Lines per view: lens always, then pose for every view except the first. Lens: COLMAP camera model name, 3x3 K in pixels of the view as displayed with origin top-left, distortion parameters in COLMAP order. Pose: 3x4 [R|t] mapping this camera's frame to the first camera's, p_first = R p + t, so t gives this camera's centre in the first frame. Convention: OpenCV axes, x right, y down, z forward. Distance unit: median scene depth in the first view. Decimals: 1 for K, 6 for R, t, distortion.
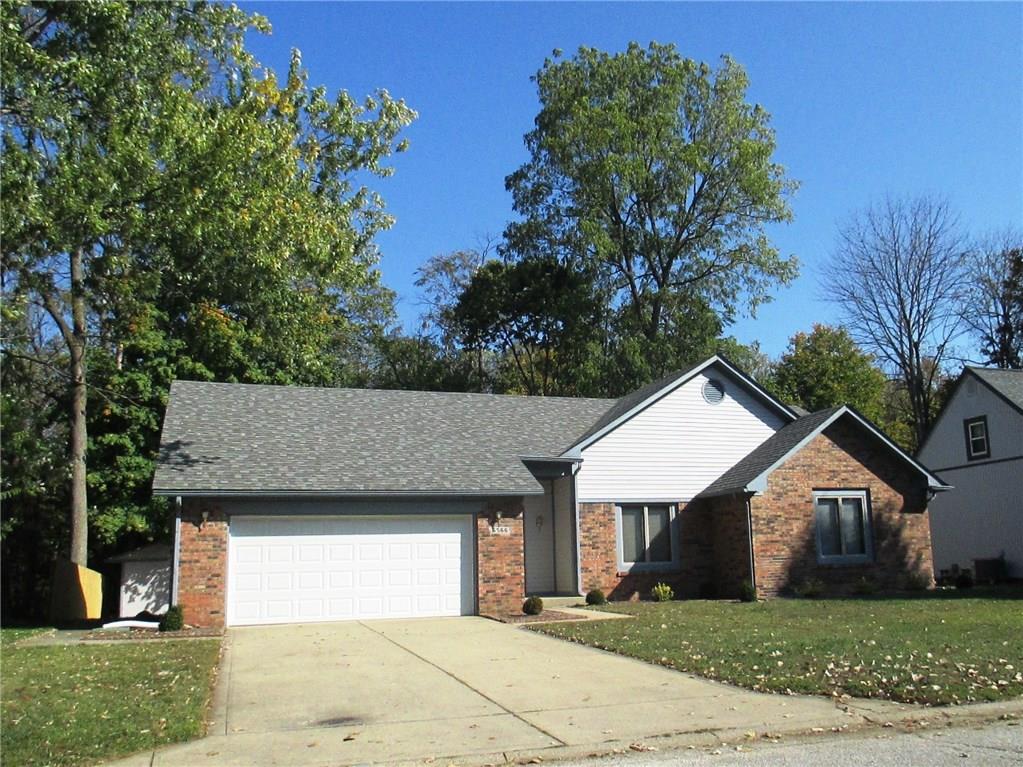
lens RADIAL K [[845.8, 0, 511.9], [0, 845.8, 368.3], [0, 0, 1]] dist [-0.031490, 0.002835]
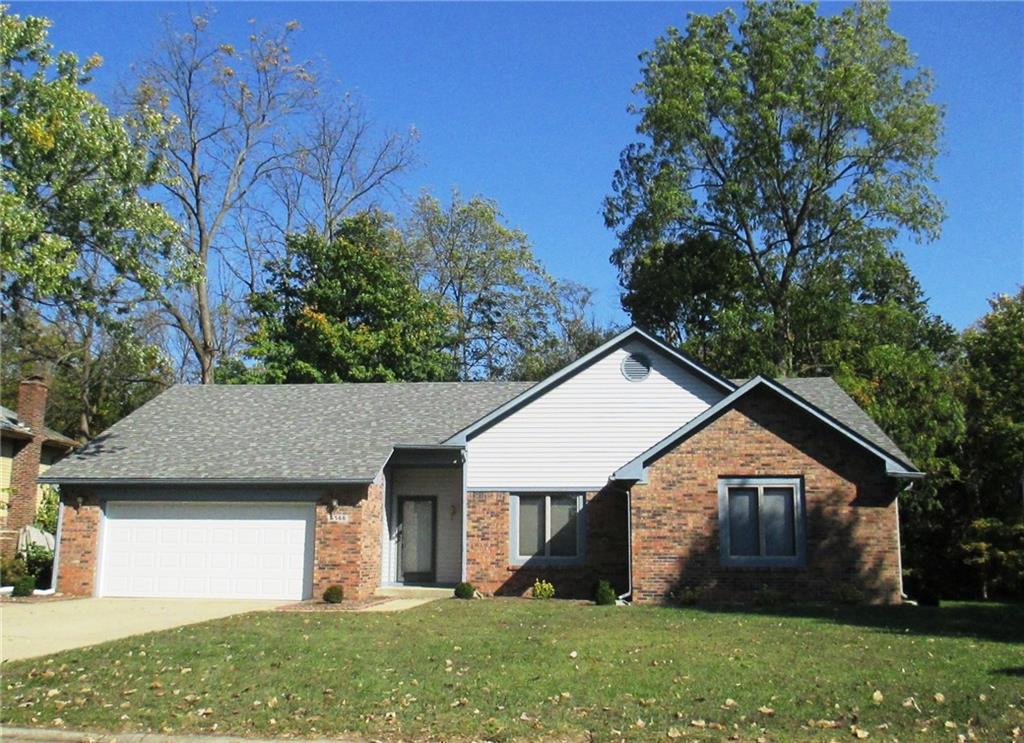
lens RADIAL K [[838.7, 0, 512.0], [0, 838.7, 371.5], [0, 0, 1]] dist [-0.031653, 0.004184]
pose [[0.910983, -0.054985, -0.408763, 0.520586], [0.061169, 0.998125, 0.002058, 0.024453], [0.407883, -0.026878, 0.912638, 0.157224]]
